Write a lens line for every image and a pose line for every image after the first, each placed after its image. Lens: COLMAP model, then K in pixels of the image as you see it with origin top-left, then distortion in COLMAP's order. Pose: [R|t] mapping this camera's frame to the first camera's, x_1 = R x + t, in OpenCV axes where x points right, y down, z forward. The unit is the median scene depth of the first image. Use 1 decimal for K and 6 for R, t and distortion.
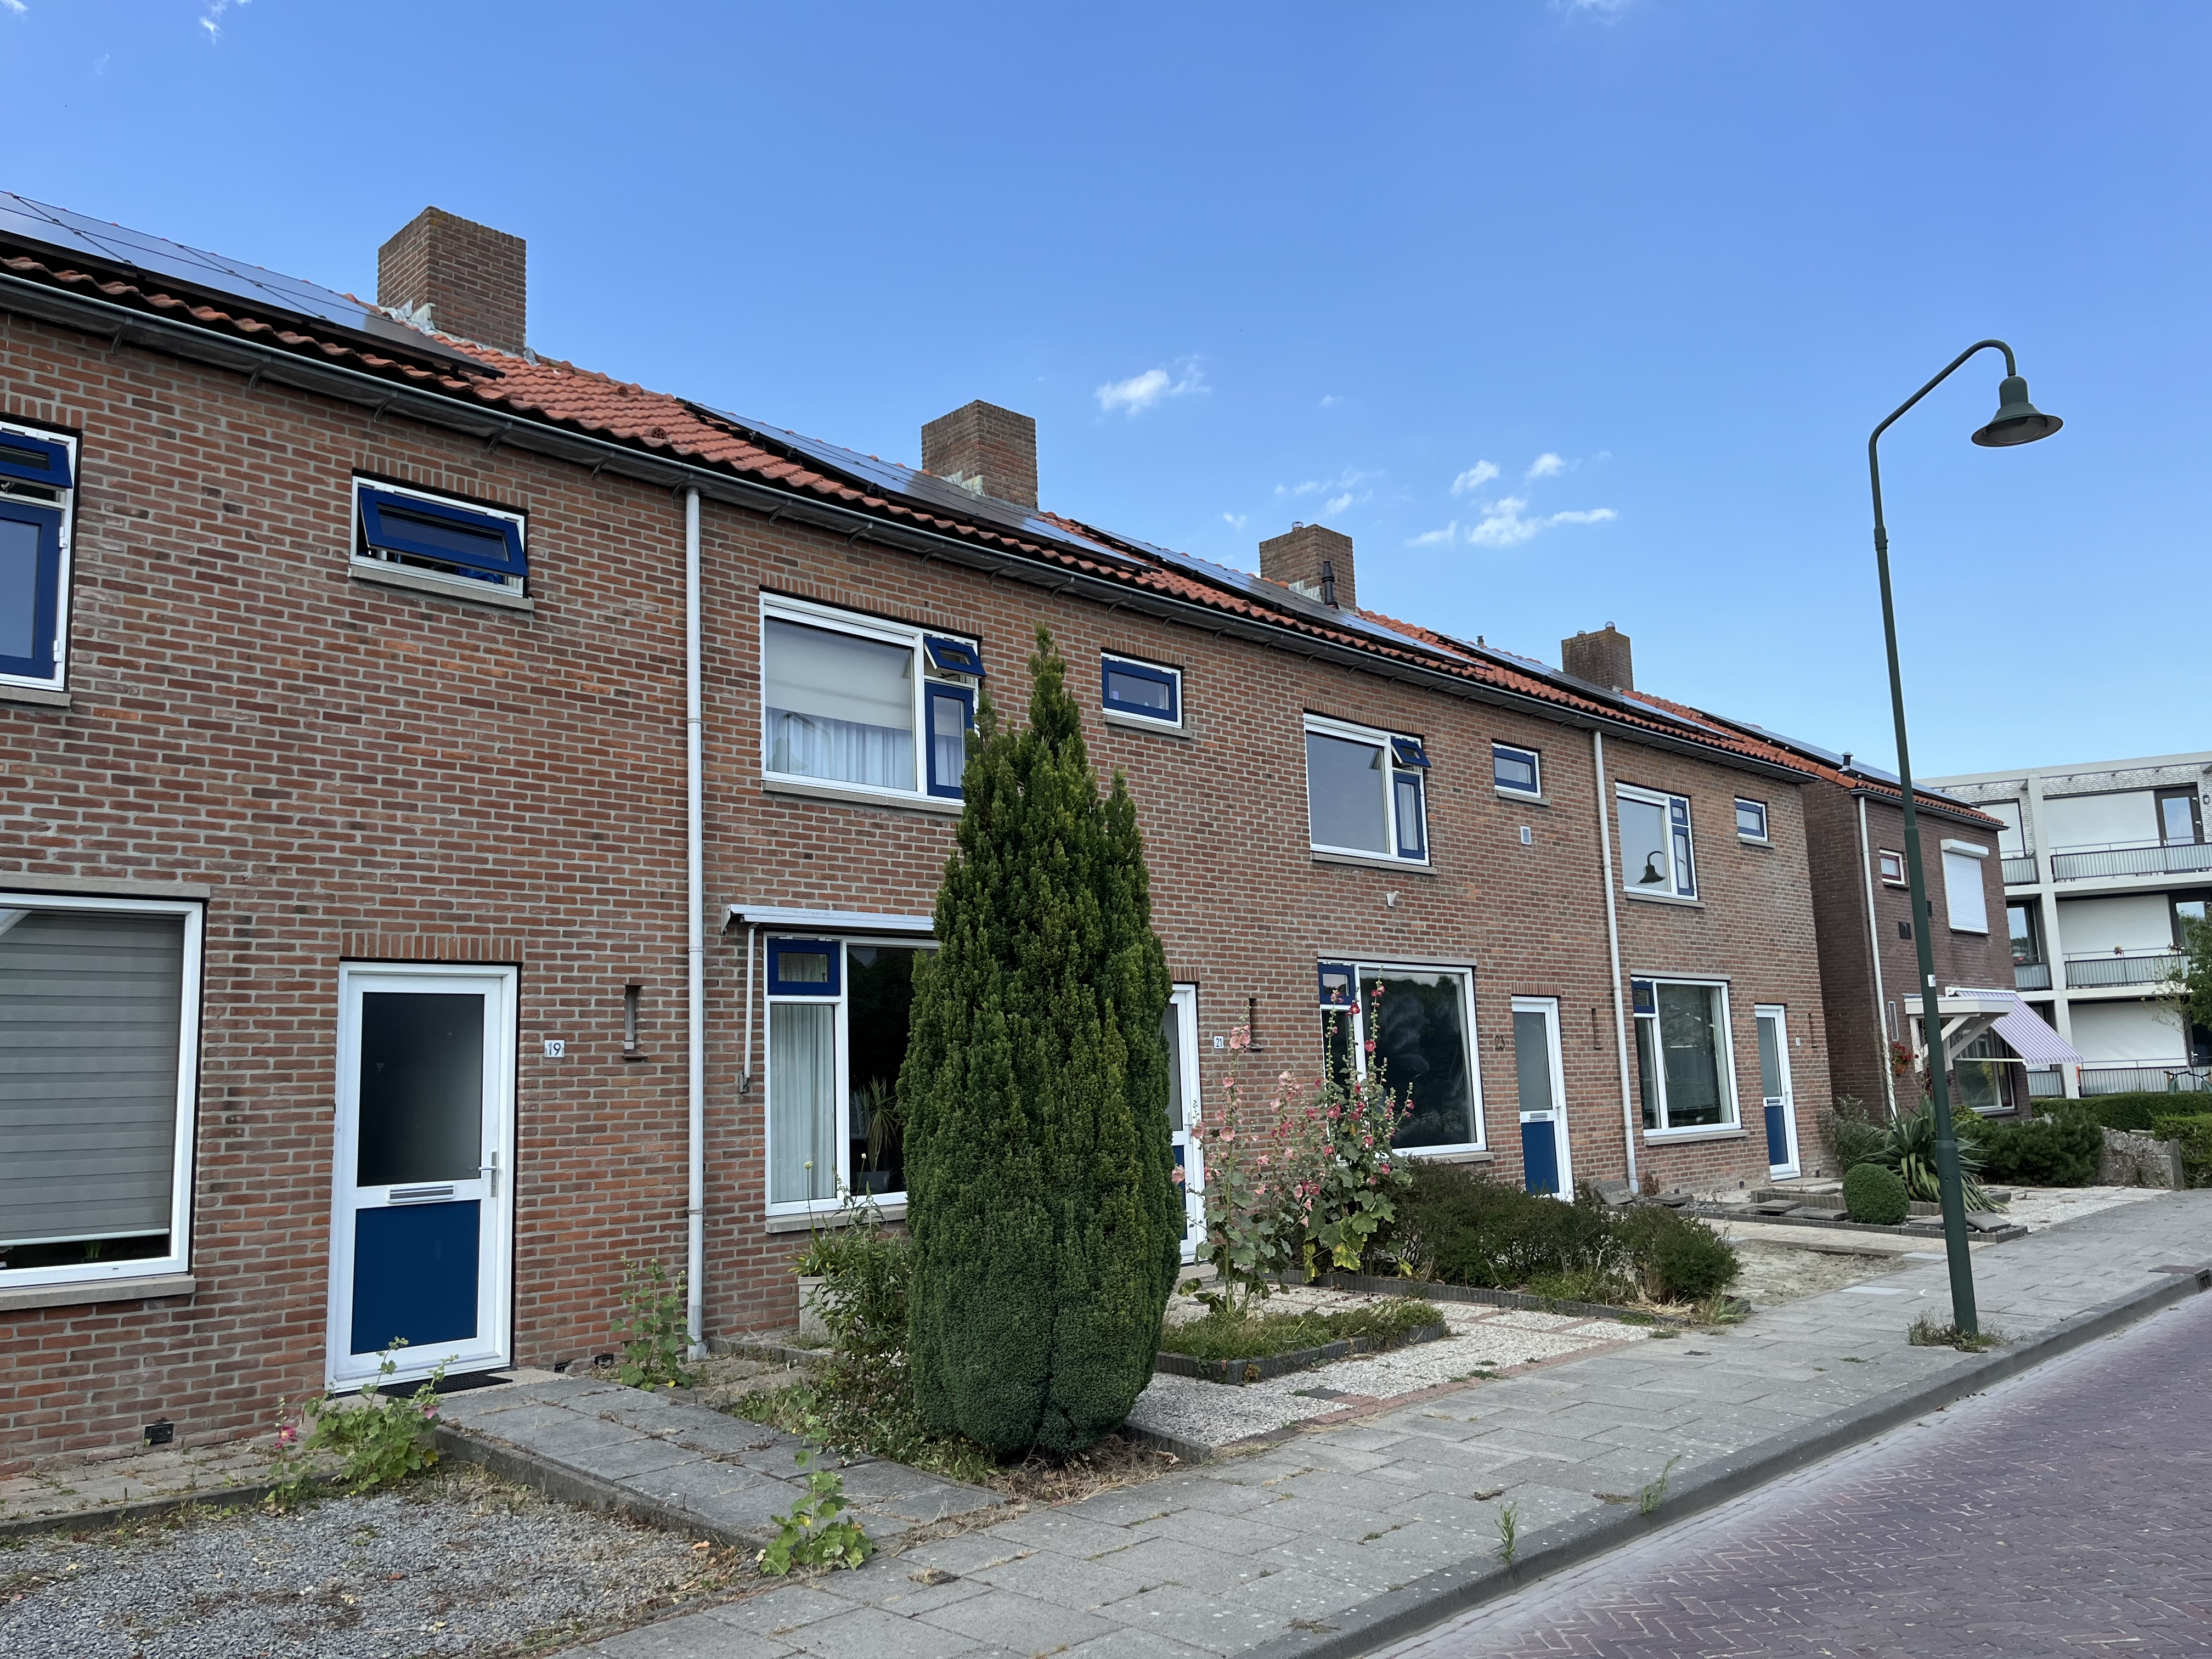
lens RADIAL K [[1669.3, 0, 1104.2], [0, 1669.3, 859.1], [0, 0, 1]] dist [0.064779, -0.092066]
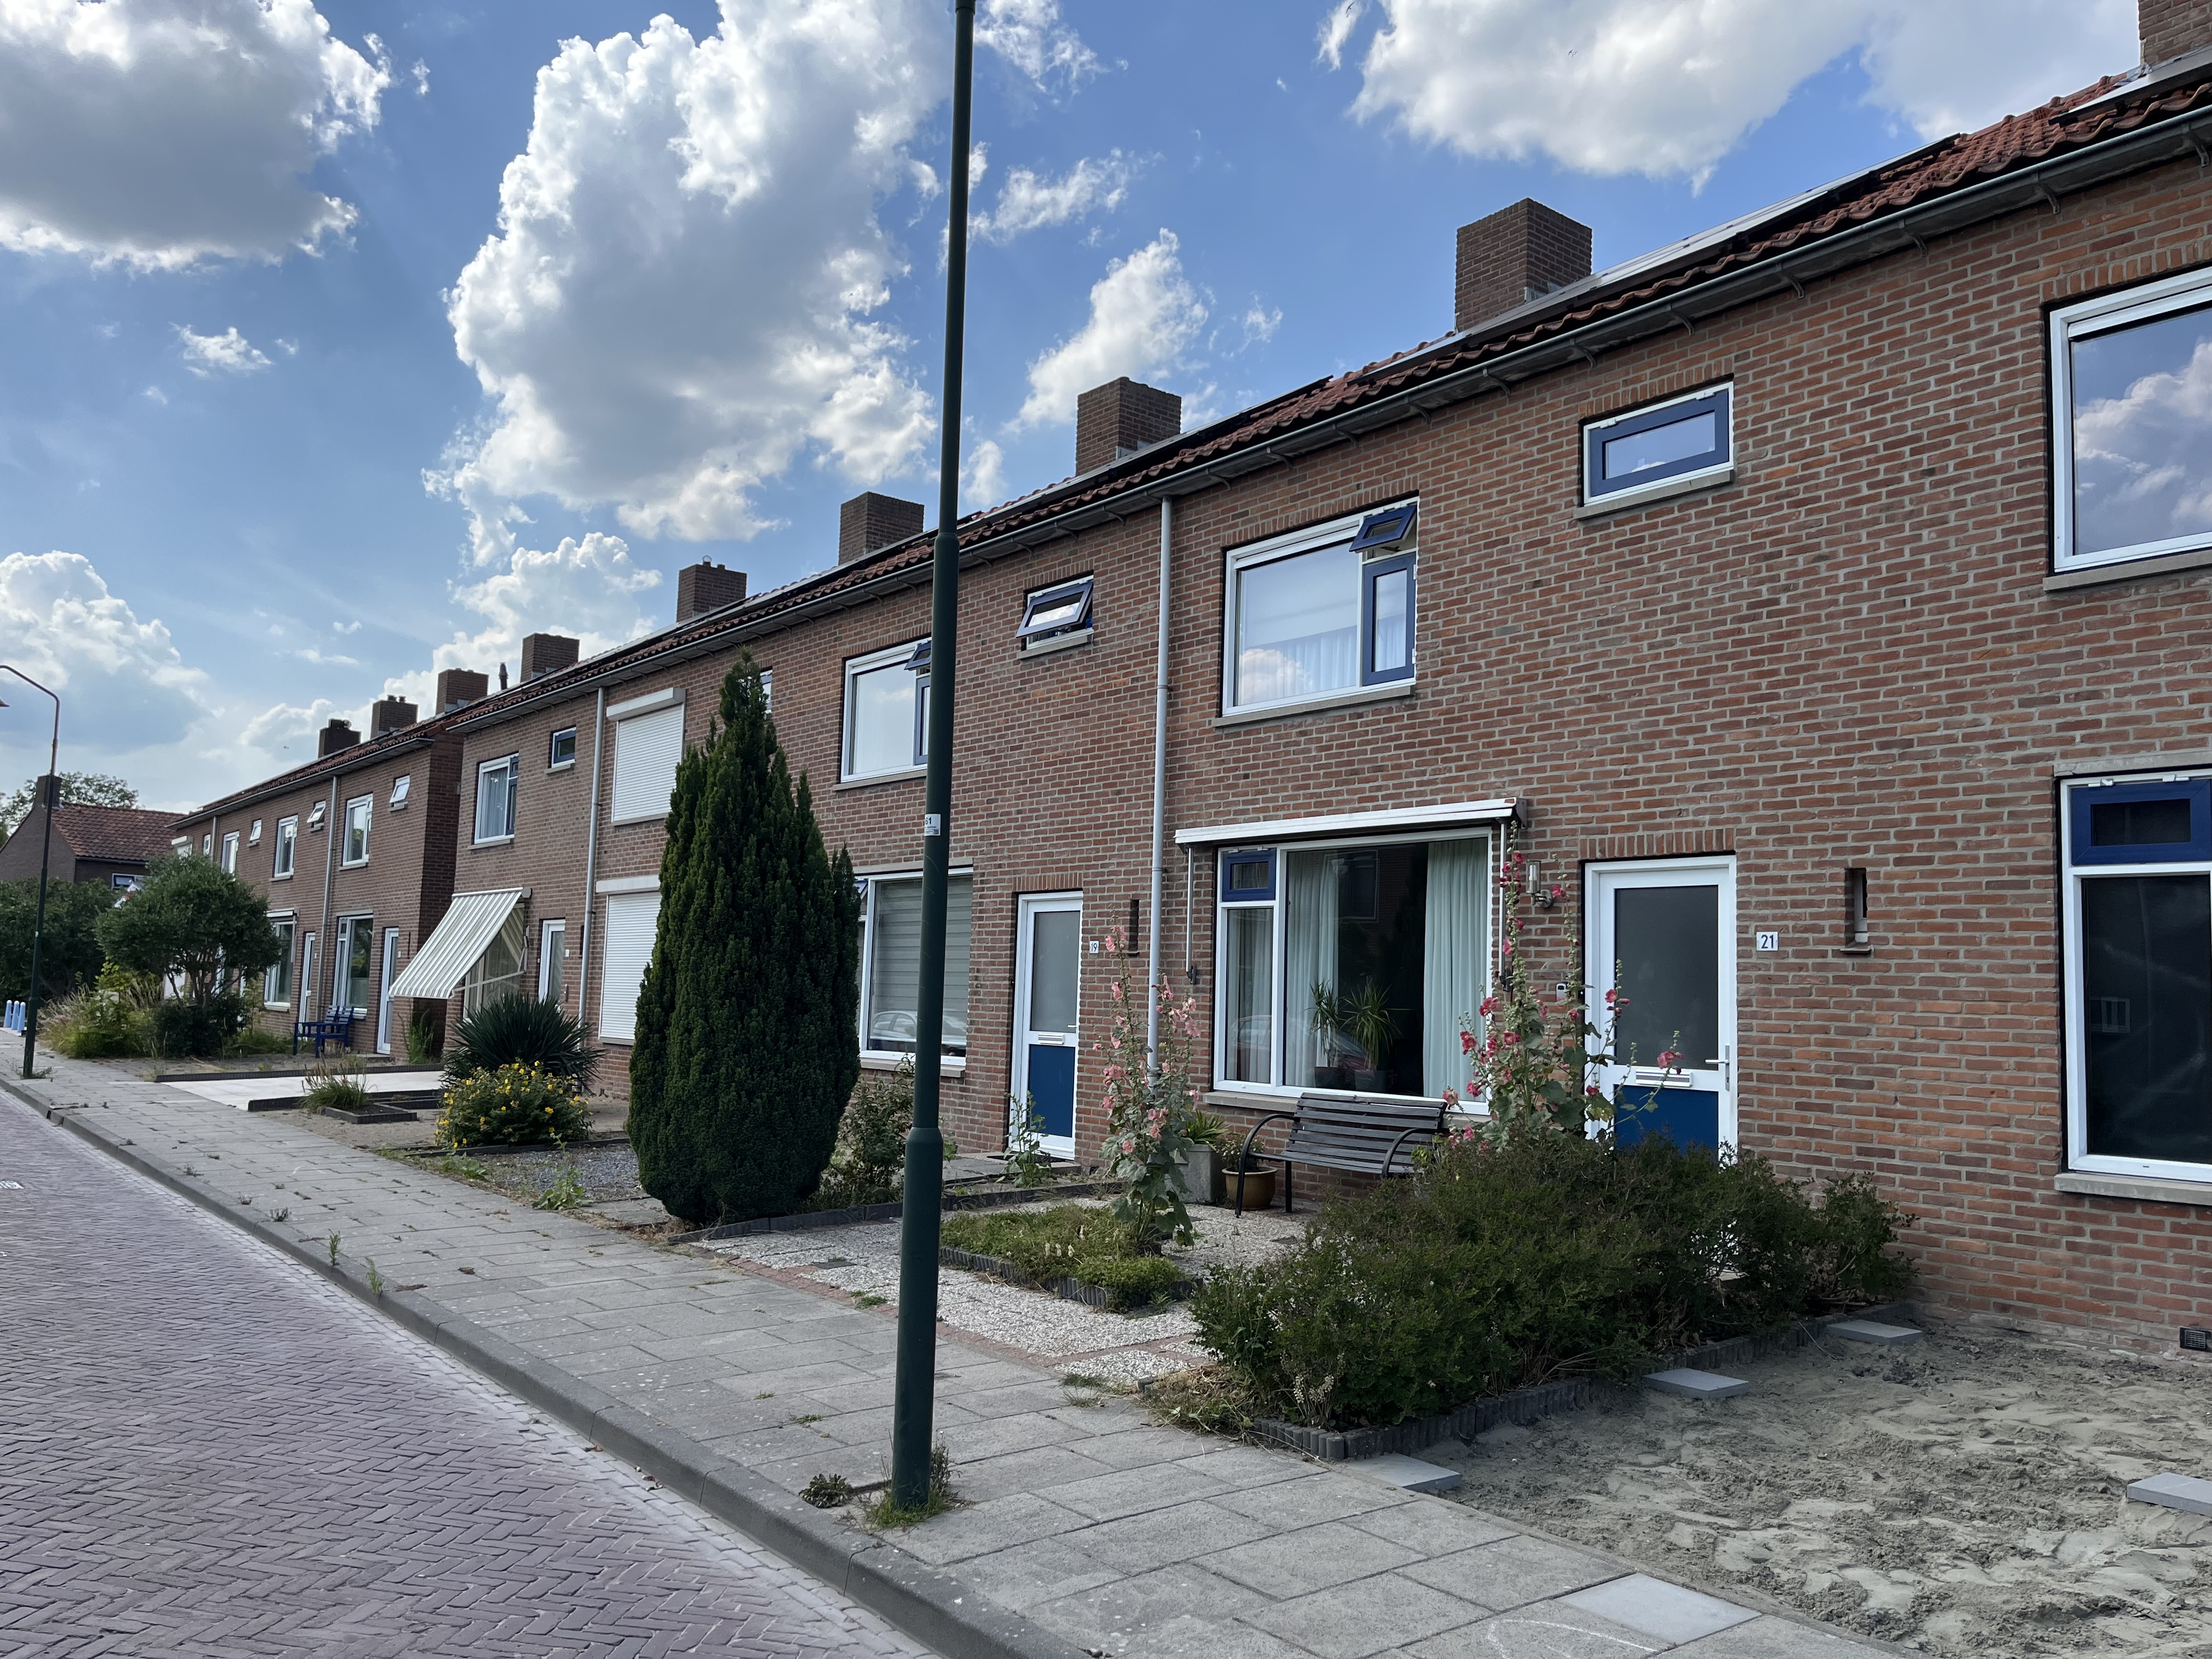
lens RADIAL K [[1669.3, 0, 1103.2], [0, 1669.3, 830.7], [0, 0, 1]] dist [0.064779, -0.092066]
pose [[-0.139517, -0.057718, -0.988536, 1.028652], [0.122451, 0.989632, -0.075064, 0.117000], [0.982619, -0.131520, -0.131003, 1.156269]]
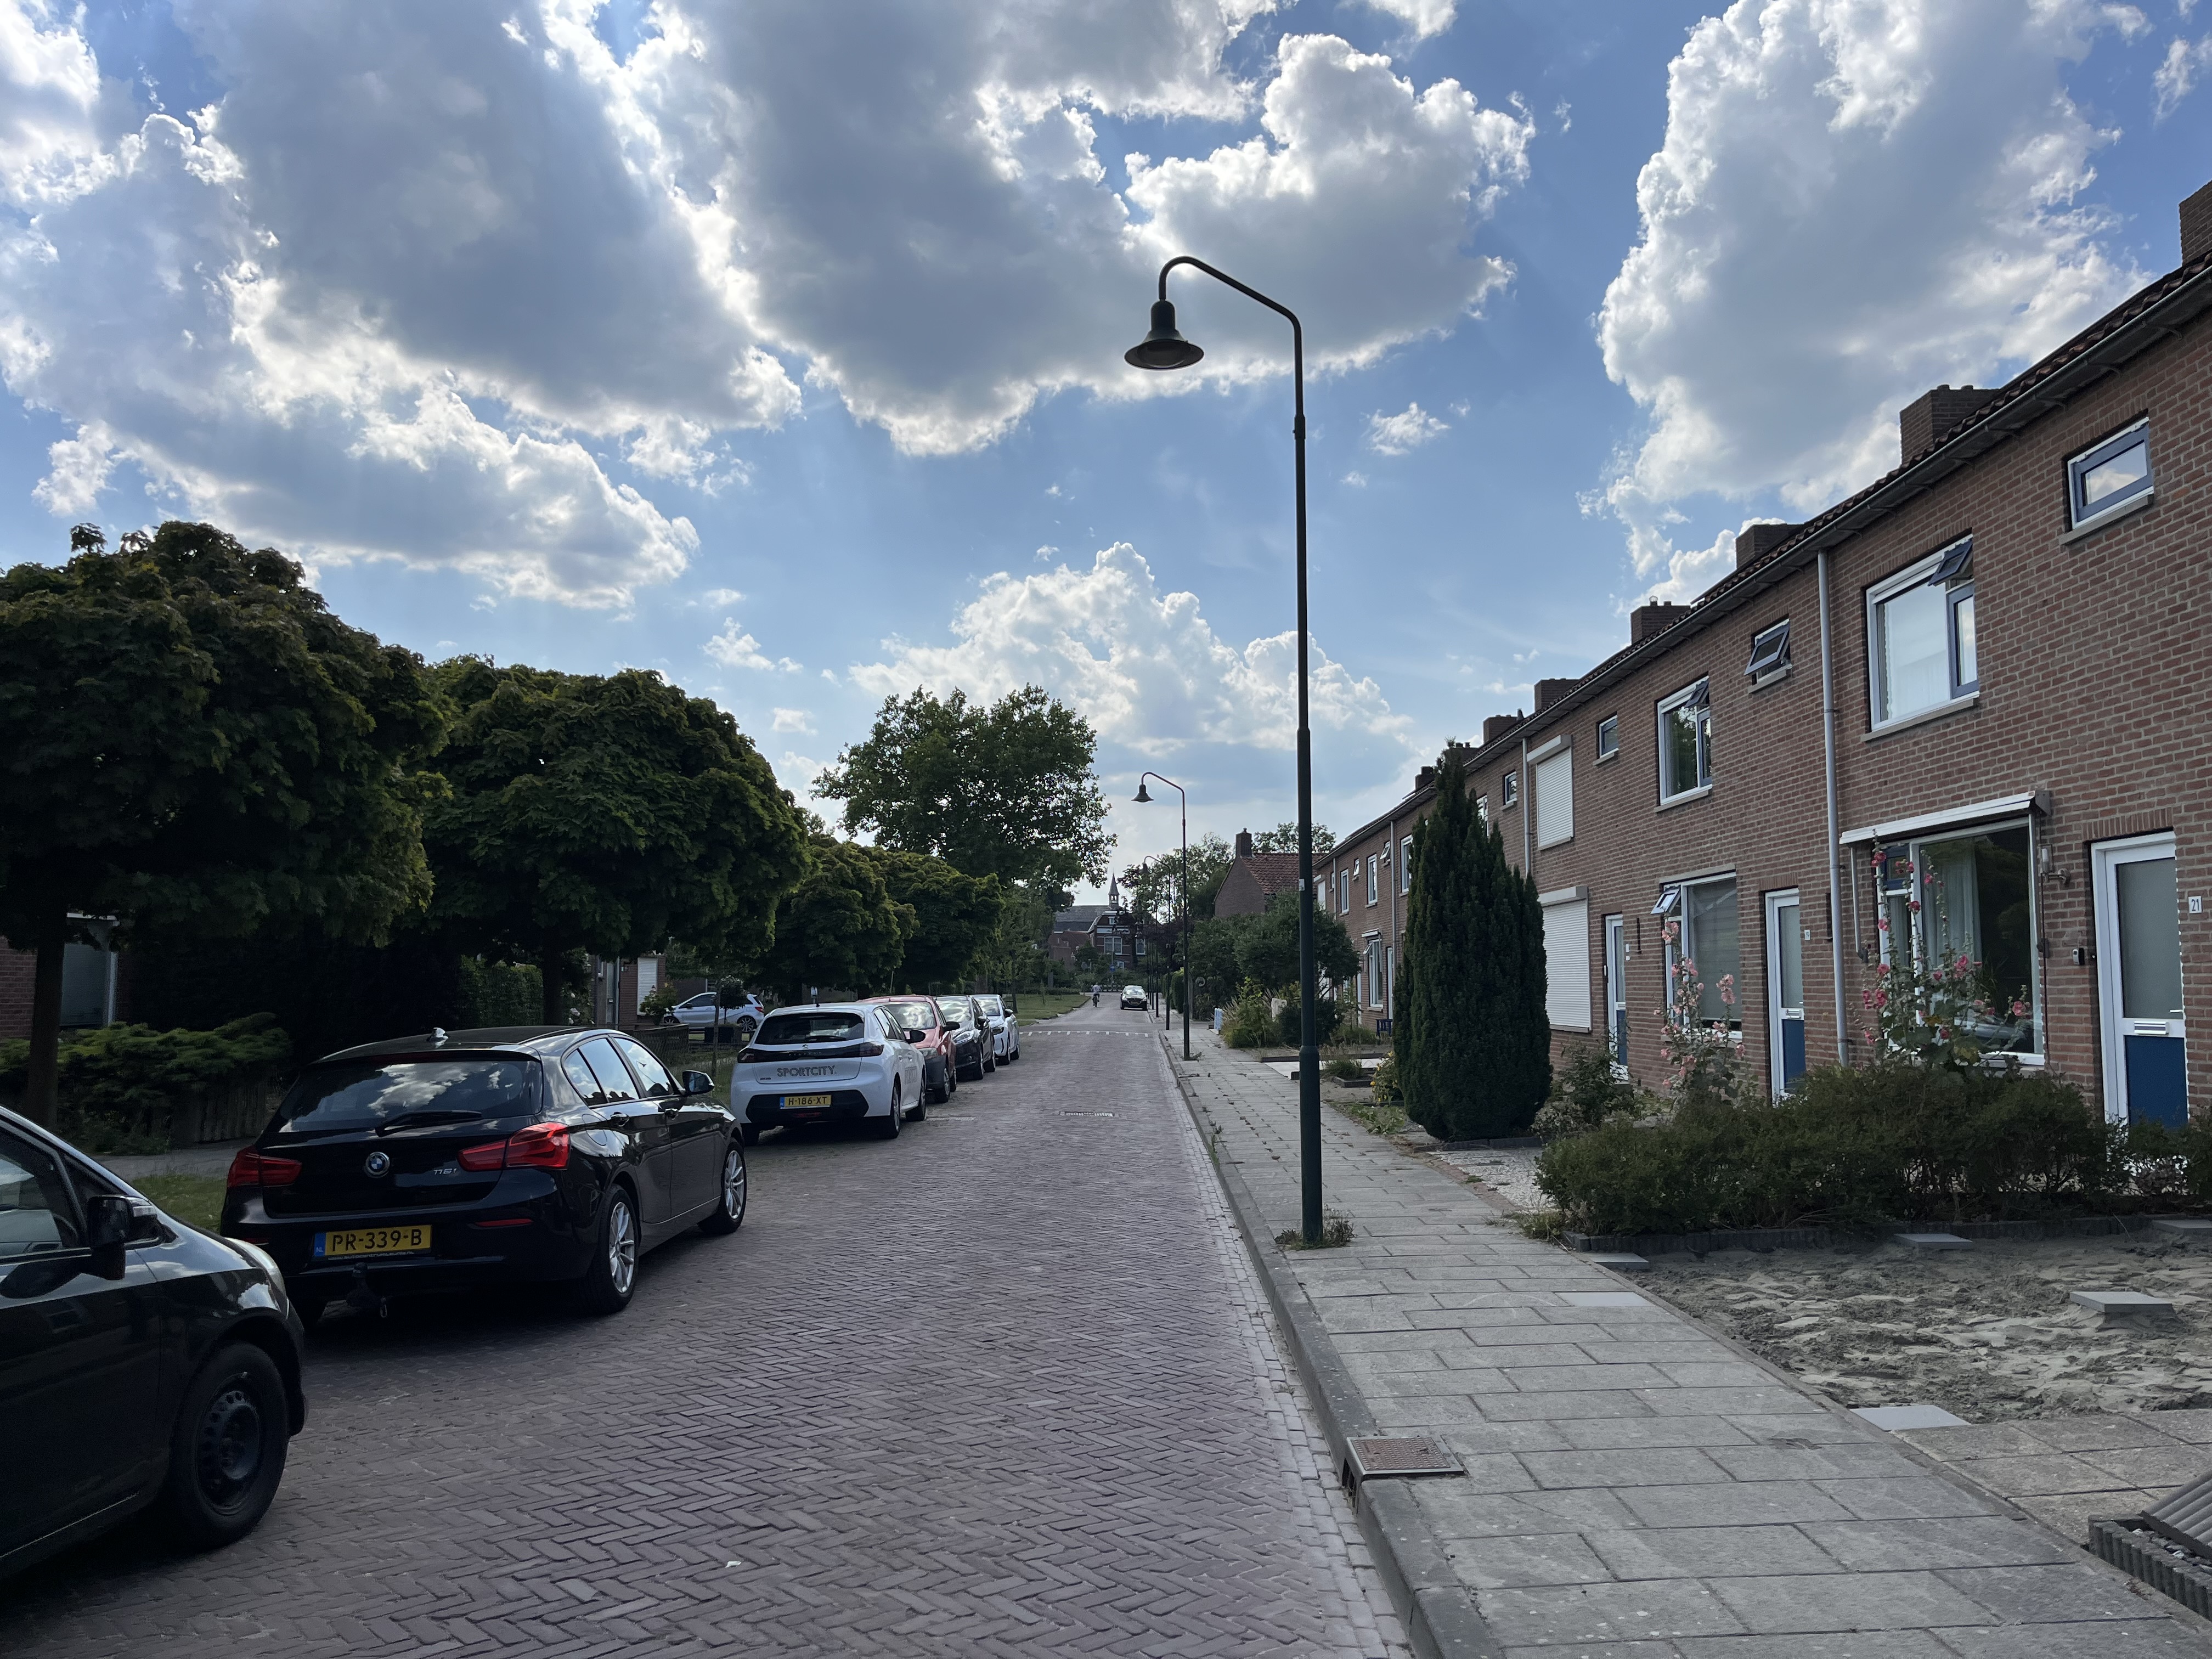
lens RADIAL K [[1669.3, 0, 1107.5], [0, 1669.3, 837.6], [0, 0, 1]] dist [0.064779, -0.092066]
pose [[-0.726404, -0.013298, -0.687140, 1.278701], [0.136568, 0.977082, -0.163280, 0.188511], [0.673563, -0.212449, -0.707940, 1.666477]]
